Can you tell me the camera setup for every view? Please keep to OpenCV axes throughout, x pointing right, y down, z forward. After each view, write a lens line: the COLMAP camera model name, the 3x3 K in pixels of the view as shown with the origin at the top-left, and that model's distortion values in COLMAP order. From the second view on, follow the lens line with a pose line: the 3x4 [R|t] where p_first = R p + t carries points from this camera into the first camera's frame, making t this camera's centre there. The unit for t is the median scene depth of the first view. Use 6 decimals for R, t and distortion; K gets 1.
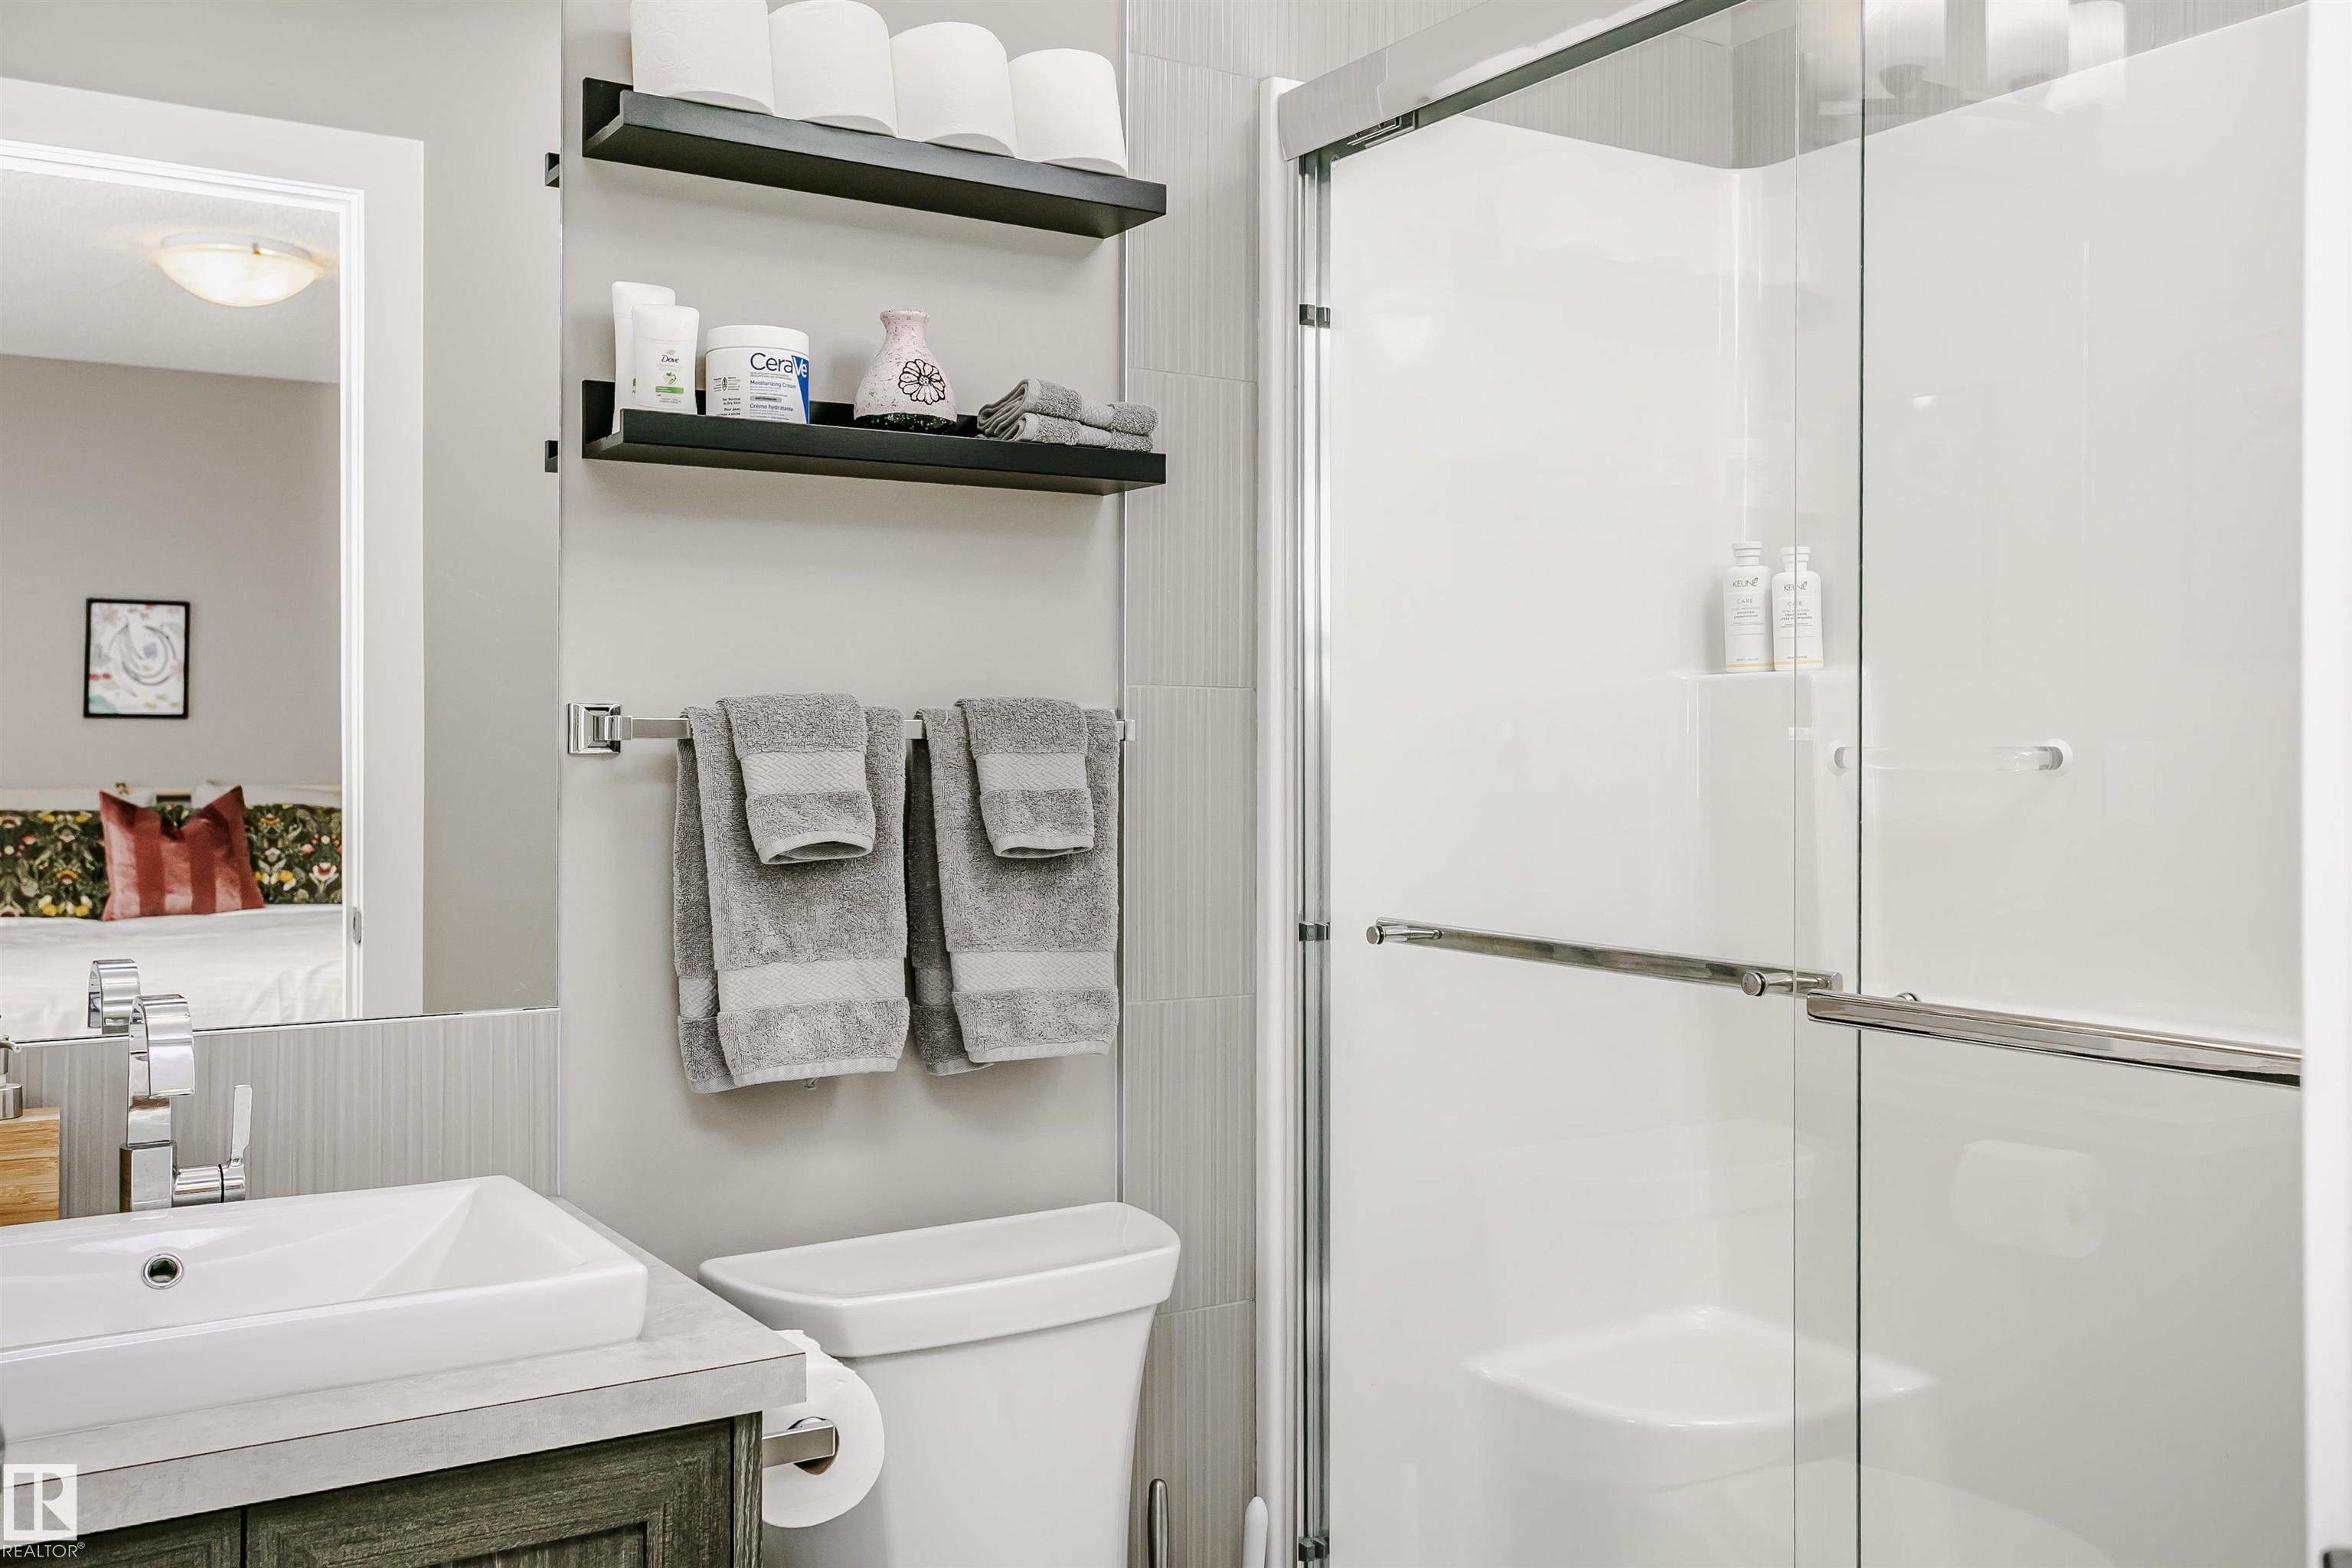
lens RADIAL K [[2050.3, 0, 1181.6], [0, 2050.3, 780.1], [0, 0, 1]] dist [-0.021002, -0.007056]
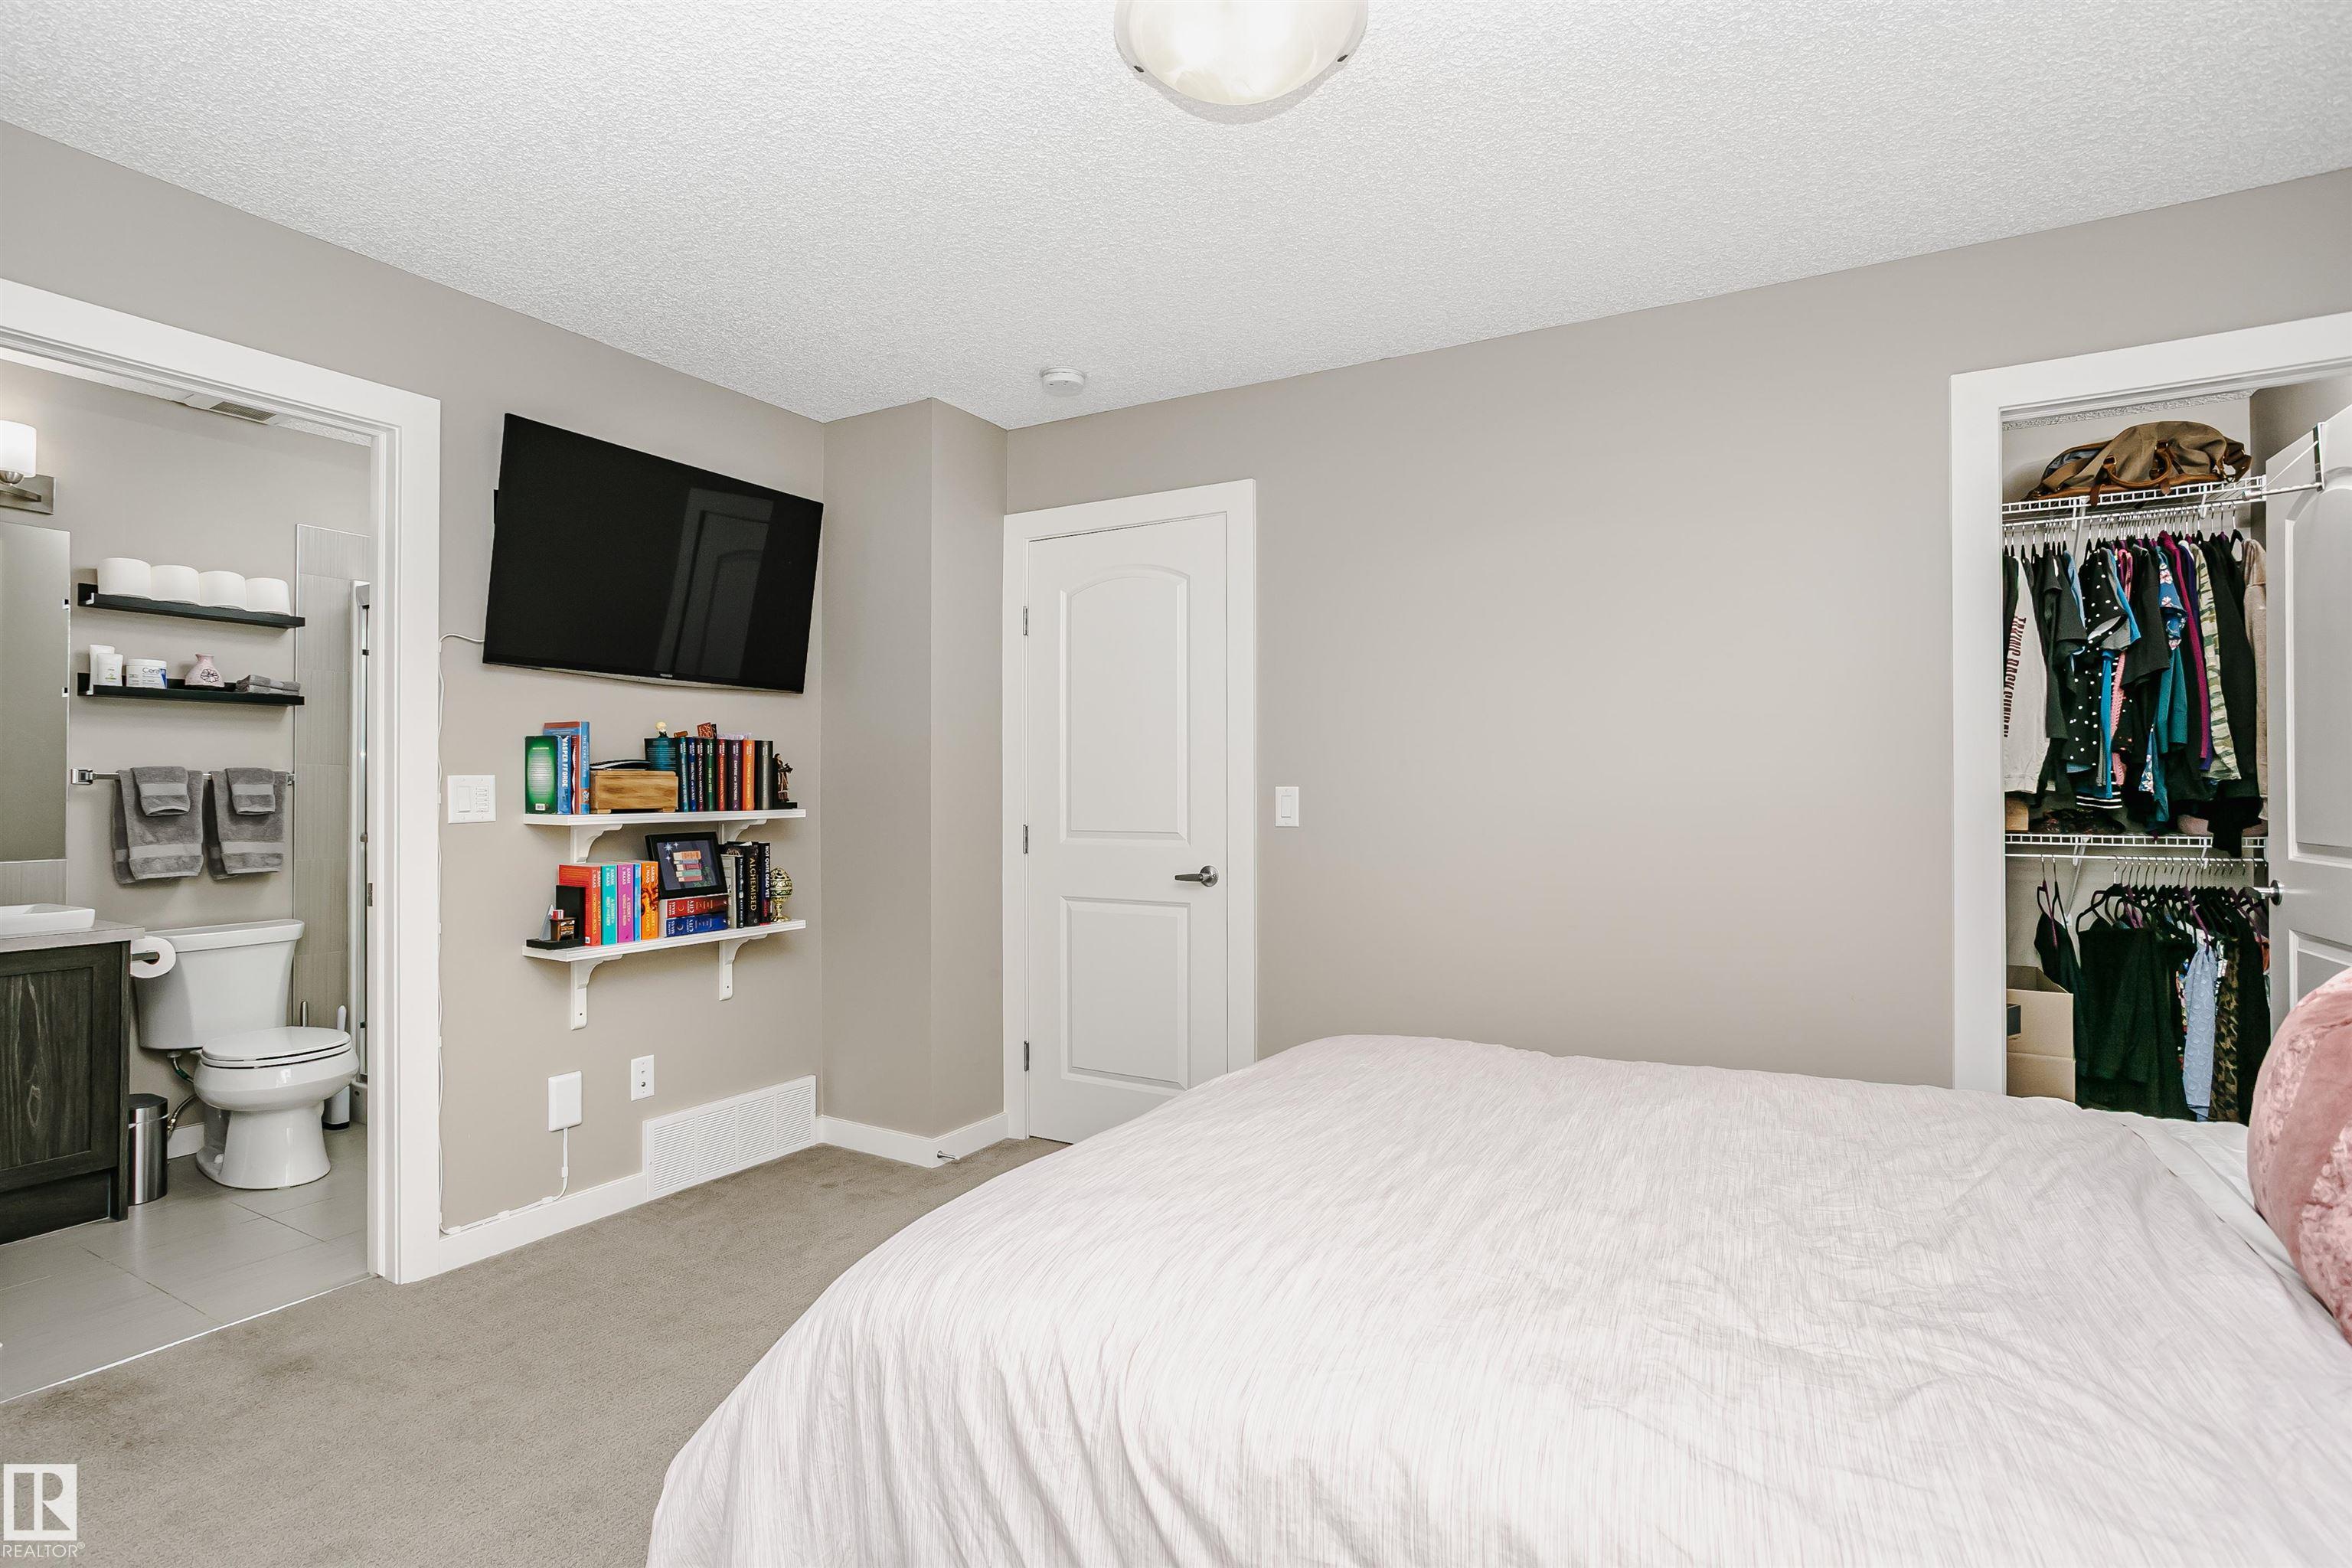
lens RADIAL K [[1148.9, 0, 1178.7], [0, 1148.9, 786.6], [0, 0, 1]] dist [-0.005603, 0.003638]
pose [[0.892984, 0.000264, 0.450089, 0.460644], [0.006194, 0.999898, -0.012877, 0.026141], [-0.450046, 0.014286, 0.892891, -1.450463]]
